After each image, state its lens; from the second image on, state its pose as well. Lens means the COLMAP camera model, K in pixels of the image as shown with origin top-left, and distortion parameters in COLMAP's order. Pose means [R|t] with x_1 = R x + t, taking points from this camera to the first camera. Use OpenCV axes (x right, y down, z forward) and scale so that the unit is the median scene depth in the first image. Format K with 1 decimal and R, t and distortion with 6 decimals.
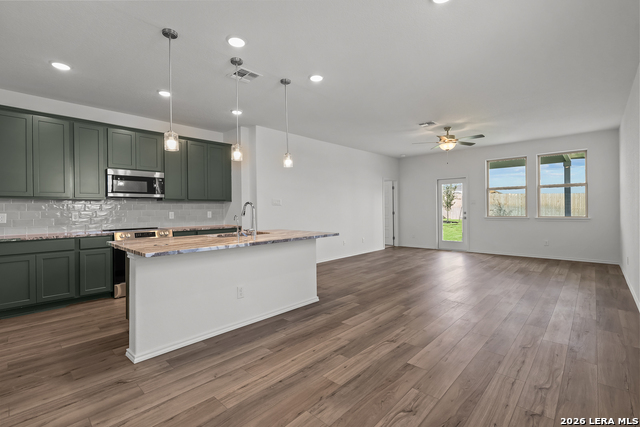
lens RADIAL K [[295.6, 0, 318.6], [0, 295.6, 212.9], [0, 0, 1]] dist [-0.004674, 0.000693]
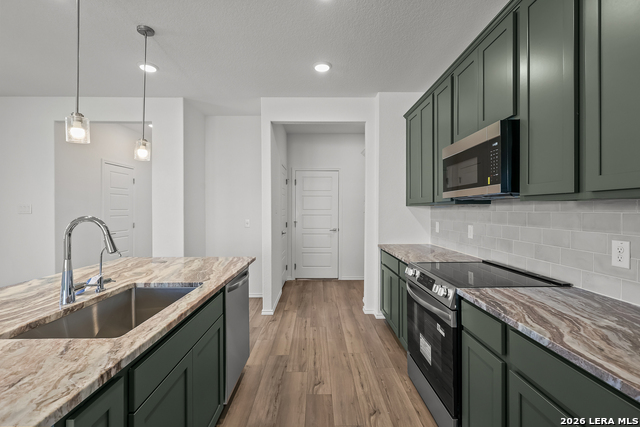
lens RADIAL K [[295.6, 0, 318.6], [0, 295.6, 212.9], [0, 0, 1]] dist [-0.004674, 0.000693]
pose [[-0.719157, 0.014507, -0.694696, -0.180925], [-0.004494, 0.999664, 0.025528, -0.048764], [0.694833, 0.021480, -0.718850, 1.438161]]
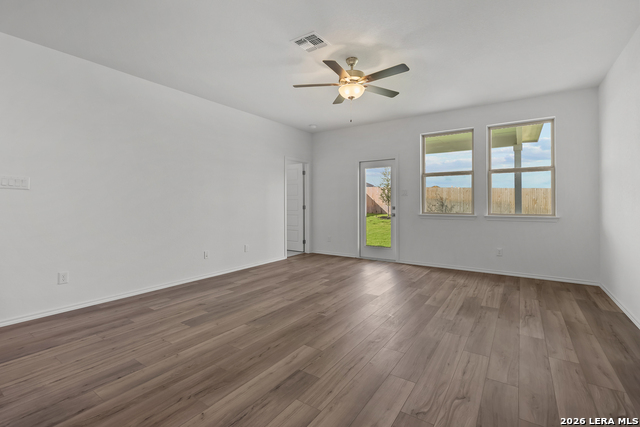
lens RADIAL K [[299.3, 0, 317.9], [0, 299.3, 200.7], [0, 0, 1]] dist [0.000416, 0.000115]
pose [[0.988249, 0.013176, 0.152281, 0.449181], [-0.009791, 0.999689, -0.022952, 0.001636], [-0.152536, 0.021191, 0.988071, 0.688861]]
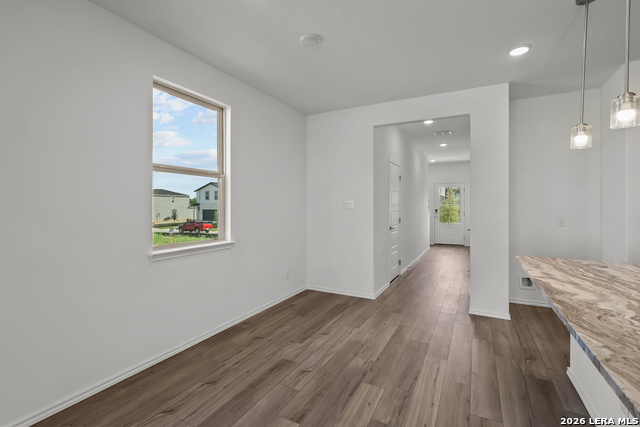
lens RADIAL K [[295.6, 0, 318.6], [0, 295.6, 212.9], [0, 0, 1]] dist [-0.004674, 0.000693]
pose [[-0.966085, 0.019815, -0.257463, 0.281919], [0.010904, 0.999293, 0.035994, -0.050324], [0.257994, 0.031966, -0.965618, 1.118686]]
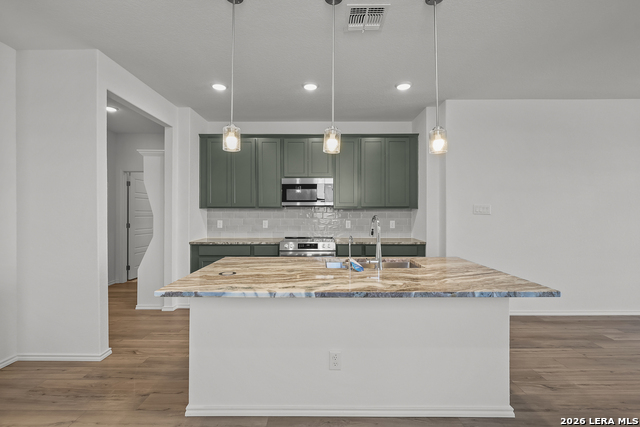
lens RADIAL K [[295.6, 0, 318.6], [0, 295.6, 212.9], [0, 0, 1]] dist [-0.004674, 0.000693]
pose [[0.681083, 0.013424, -0.732084, 0.143572], [-0.015761, 0.999869, 0.003672, -0.041383], [0.732037, 0.009037, 0.681205, 0.457647]]
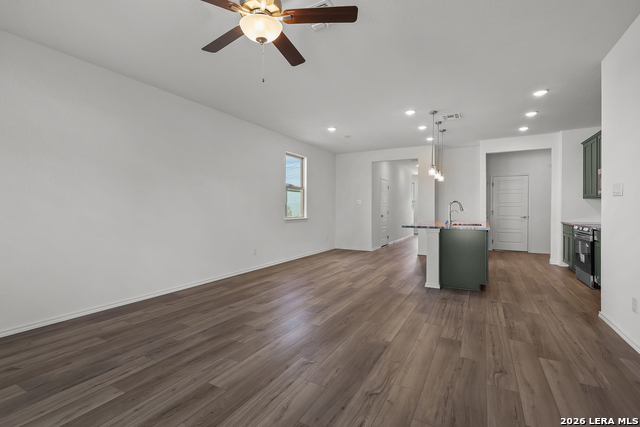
lens RADIAL K [[295.6, 0, 318.6], [0, 295.6, 212.9], [0, 0, 1]] dist [-0.004674, 0.000693]
pose [[-0.969298, 0.014567, -0.245458, 0.720364], [0.008155, 0.999599, 0.027117, -0.021643], [0.245755, 0.024283, -0.969028, 2.140782]]
